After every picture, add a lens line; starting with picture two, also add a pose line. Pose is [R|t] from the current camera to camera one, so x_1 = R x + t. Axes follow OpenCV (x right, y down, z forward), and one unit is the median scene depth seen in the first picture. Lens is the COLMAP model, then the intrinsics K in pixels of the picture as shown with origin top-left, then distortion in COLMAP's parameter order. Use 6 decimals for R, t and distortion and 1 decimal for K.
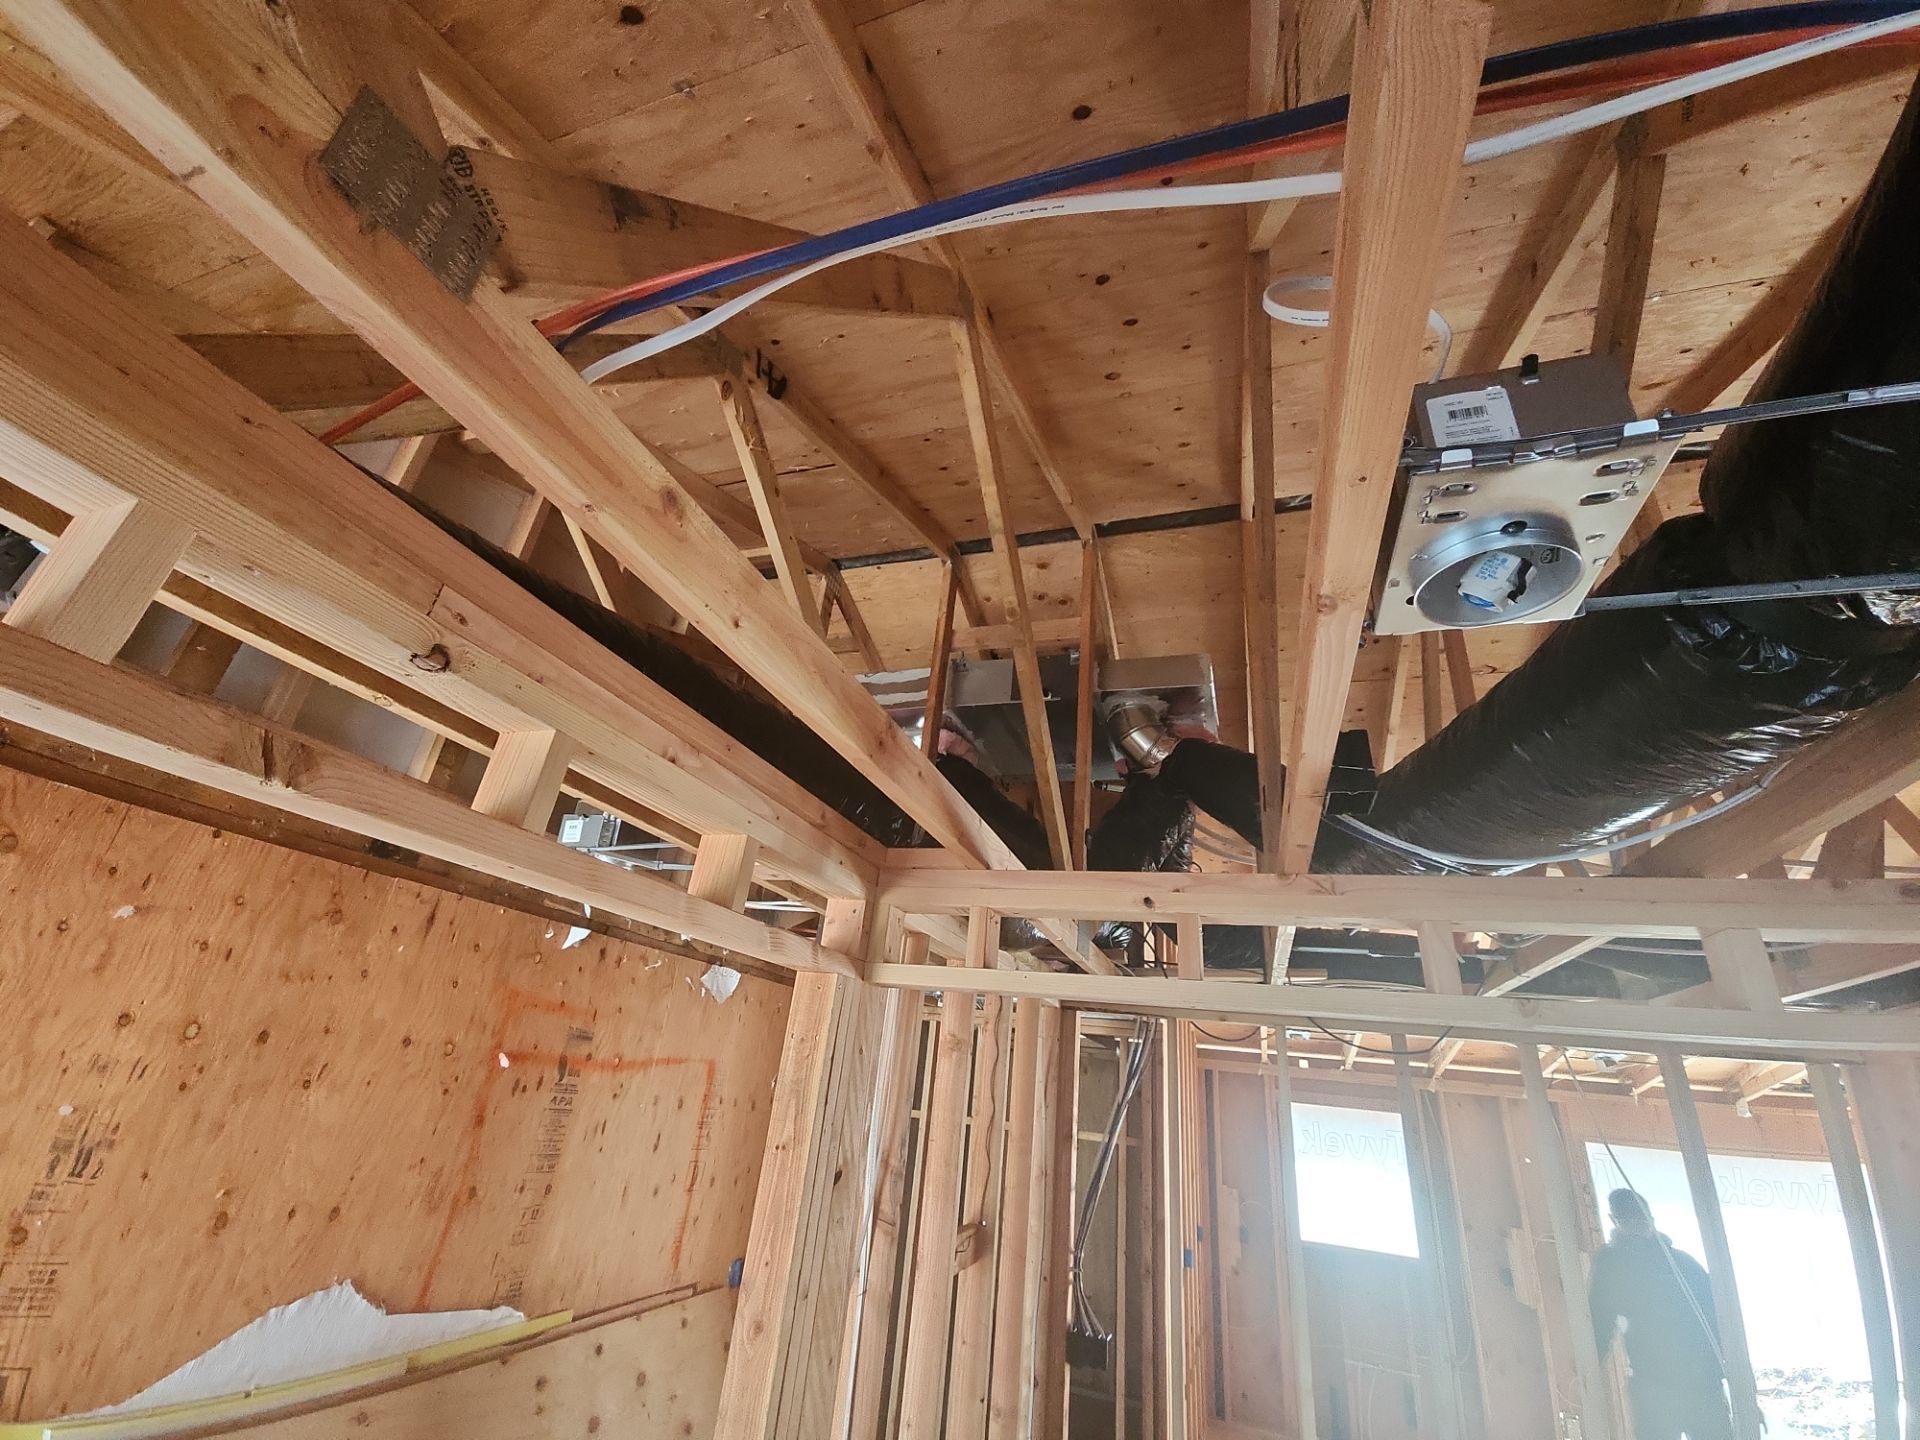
lens RADIAL K [[788.6, 0, 958.4], [0, 788.6, 715.7], [0, 0, 1]] dist [0.003520, 0.000312]
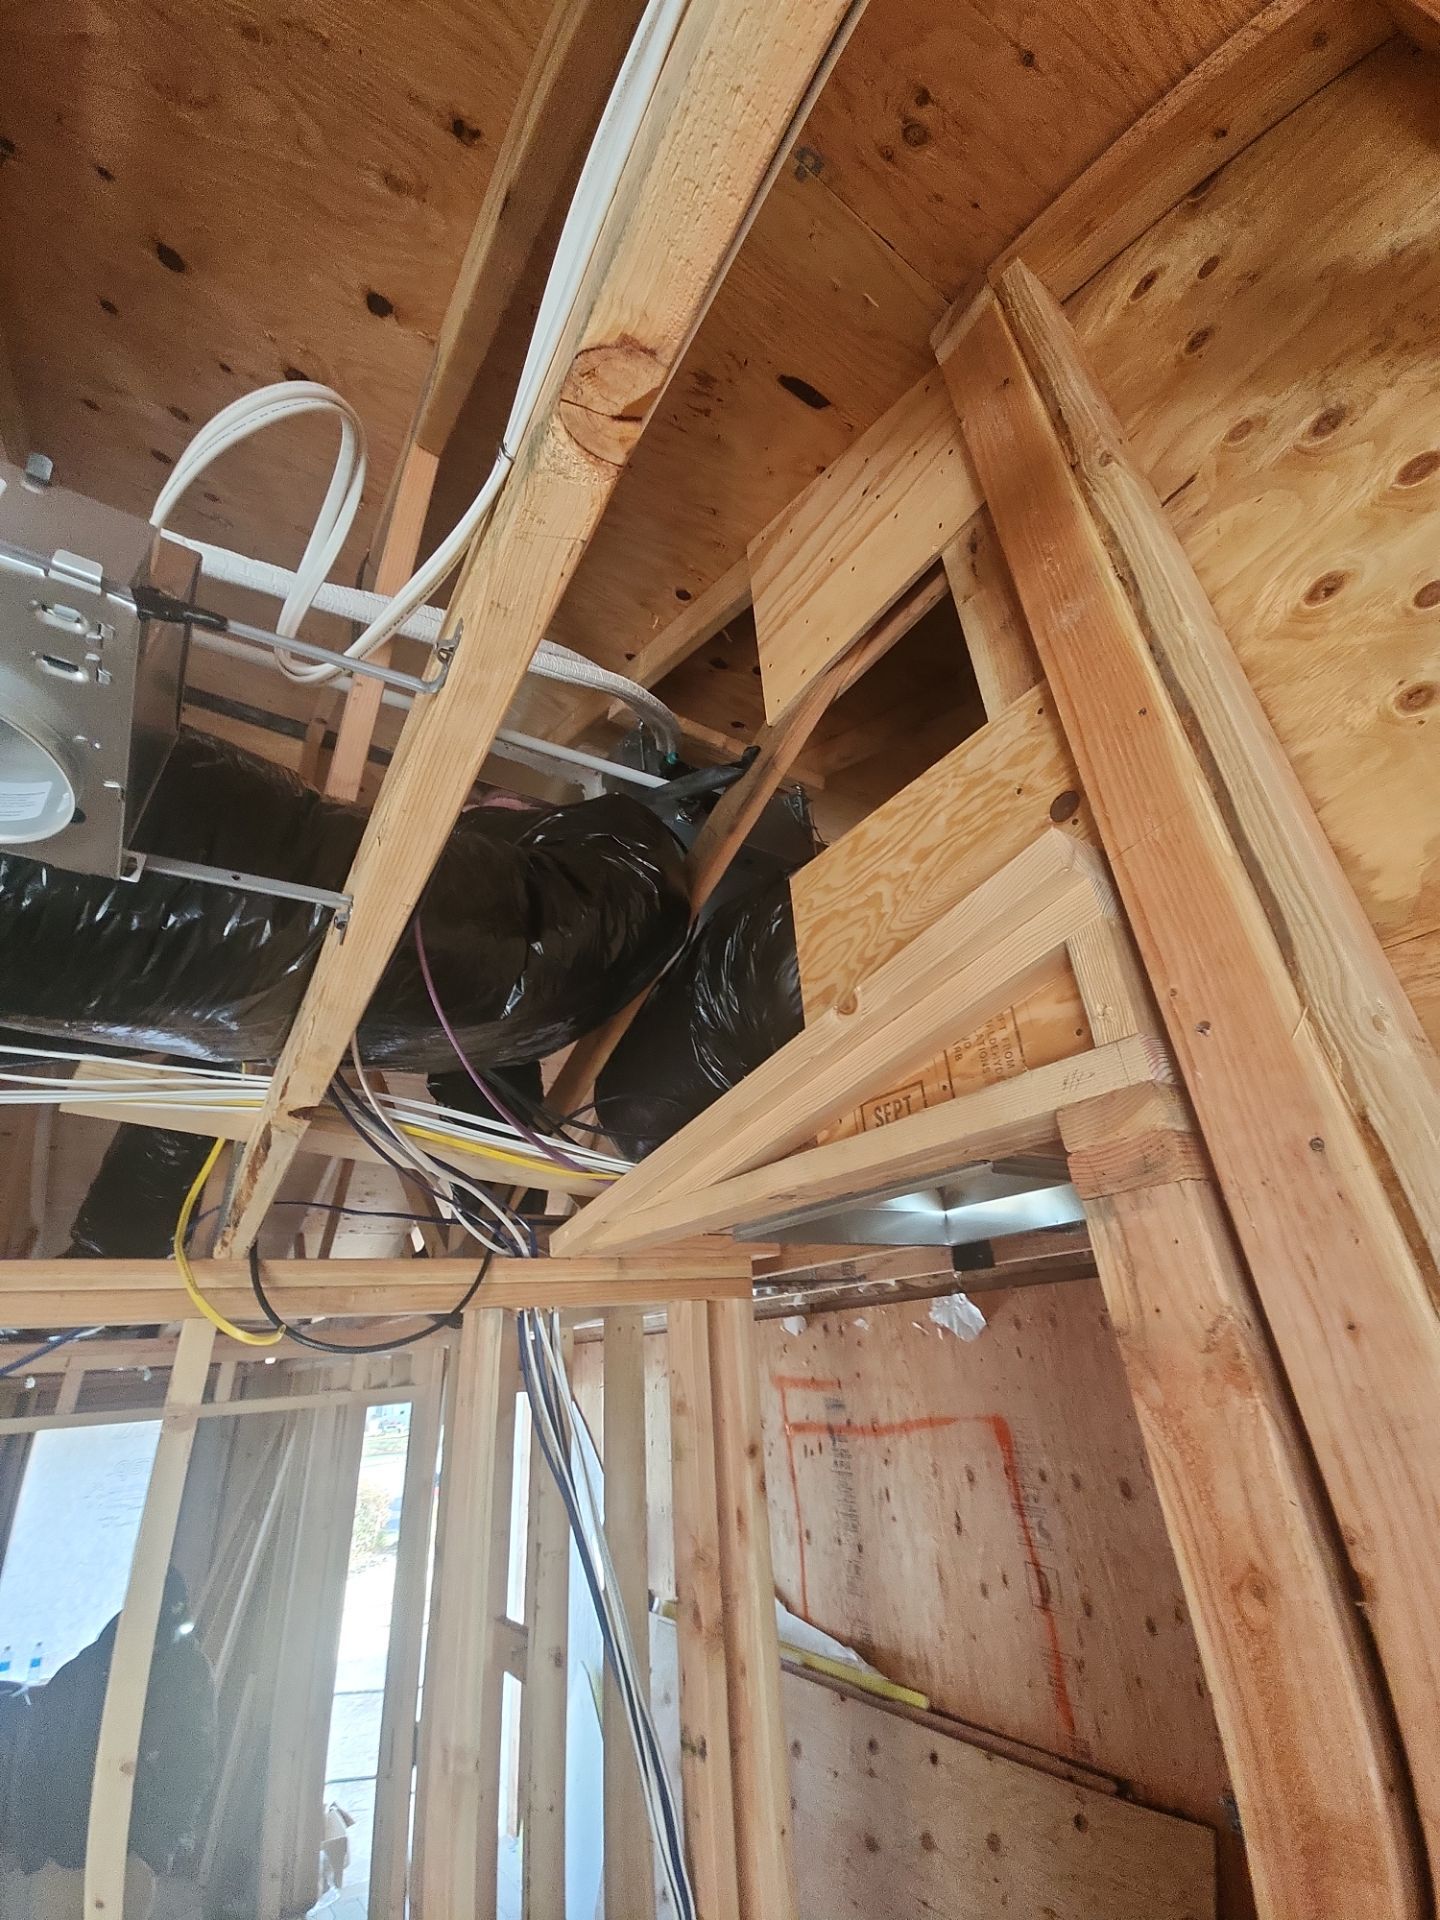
lens RADIAL K [[788.6, 0, 728.3], [0, 788.6, 961.7], [0, 0, 1]] dist [0.003520, 0.000312]
pose [[-0.605517, -0.405312, -0.684888, 0.684960], [0.345618, 0.641275, -0.685066, 0.743059], [0.716867, -0.651528, -0.248219, 1.631927]]
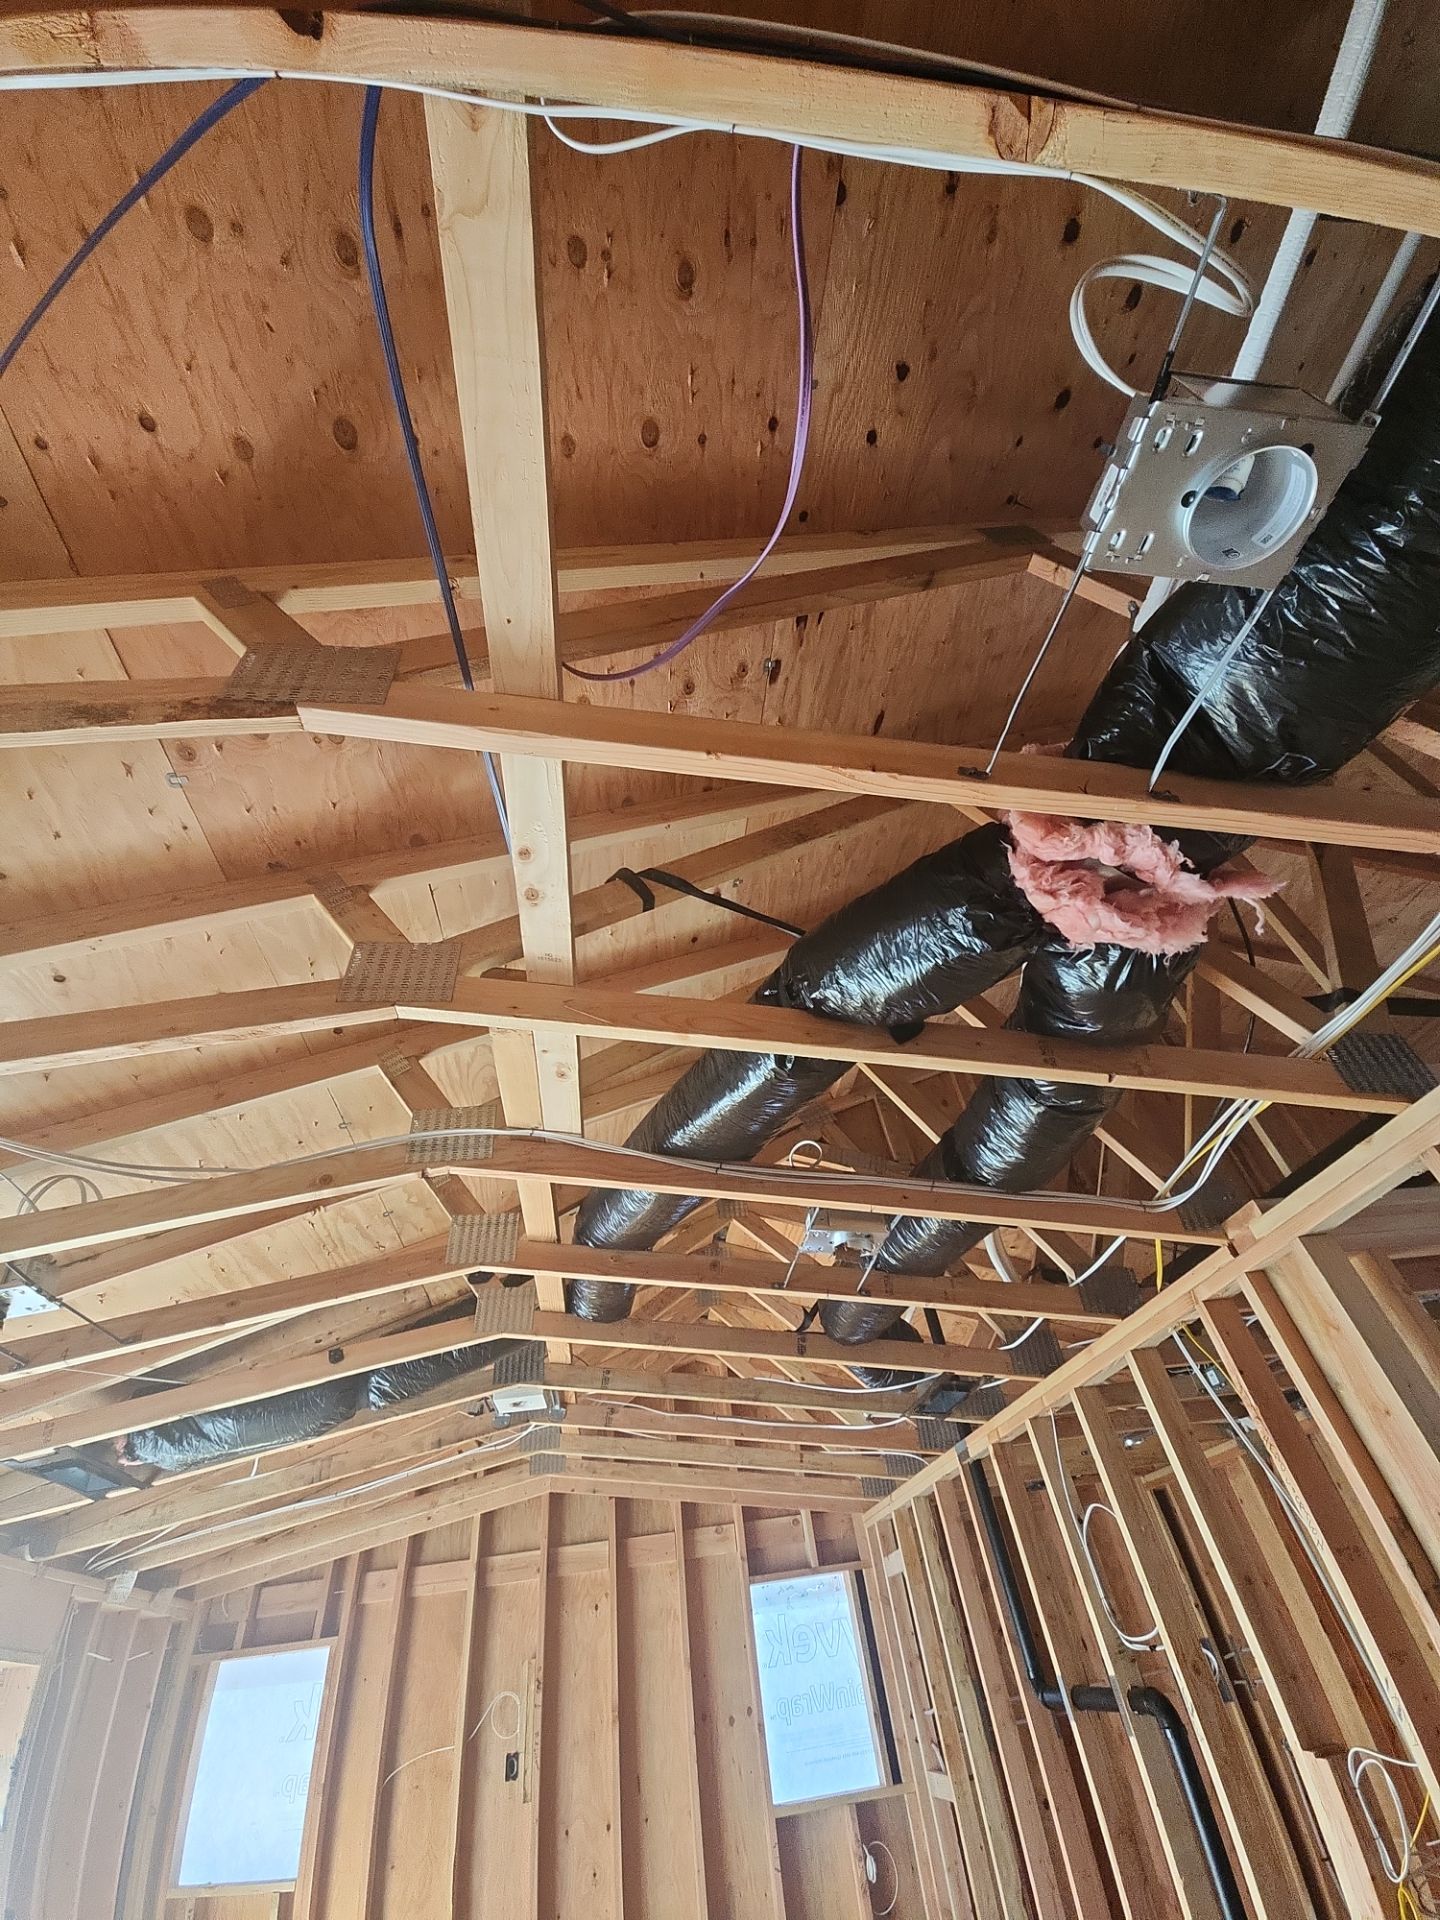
lens RADIAL K [[788.6, 0, 728.3], [0, 788.6, 961.7], [0, 0, 1]] dist [0.003520, 0.000312]
pose [[-0.427960, 0.576055, 0.696428, 0.662292], [-0.308215, 0.631345, -0.711622, 0.936048], [-0.849620, -0.519195, -0.092642, 1.613345]]
